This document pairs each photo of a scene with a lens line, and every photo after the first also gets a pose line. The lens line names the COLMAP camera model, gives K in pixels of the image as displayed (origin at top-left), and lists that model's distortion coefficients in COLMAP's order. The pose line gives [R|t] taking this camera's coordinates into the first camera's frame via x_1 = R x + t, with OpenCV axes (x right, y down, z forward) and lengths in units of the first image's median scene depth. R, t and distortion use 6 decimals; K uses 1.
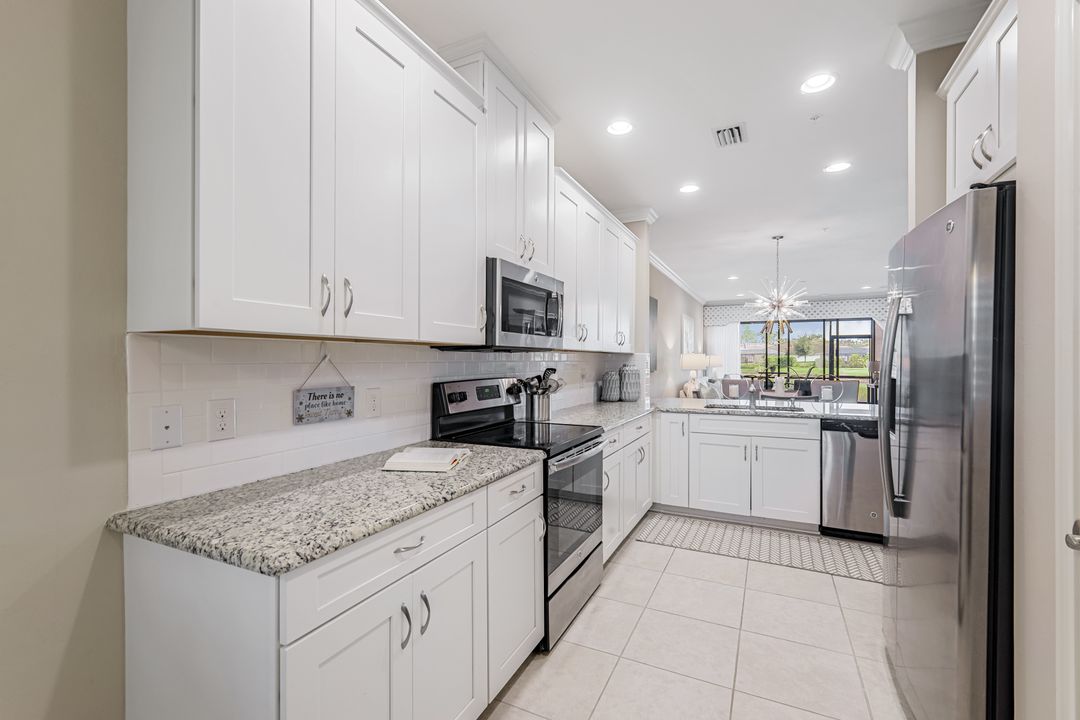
lens RADIAL K [[470.8, 0, 540.0], [0, 470.8, 360.0], [0, 0, 1]] dist [-0.000501, -0.000049]
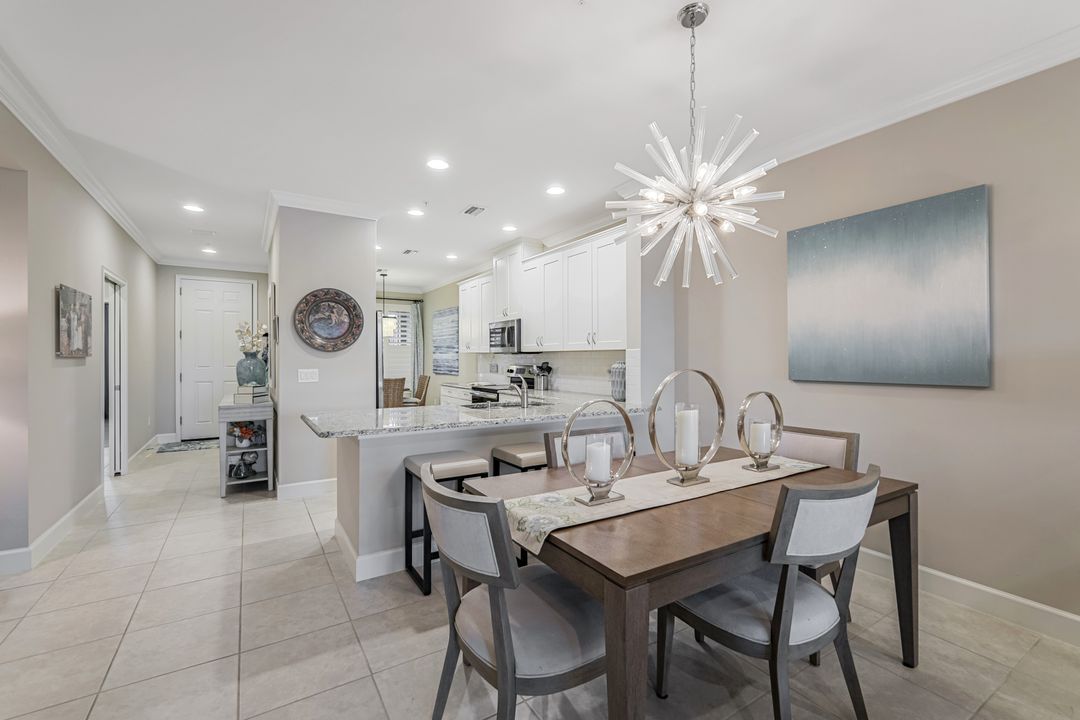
lens RADIAL K [[470.8, 0, 540.0], [0, 470.8, 360.0], [0, 0, 1]] dist [-0.000501, -0.000049]
pose [[-0.528858, 0.003632, -0.848703, 0.747525], [0.001027, 0.999993, 0.003640, 0.001328], [0.848710, 0.001054, -0.528858, 0.933648]]
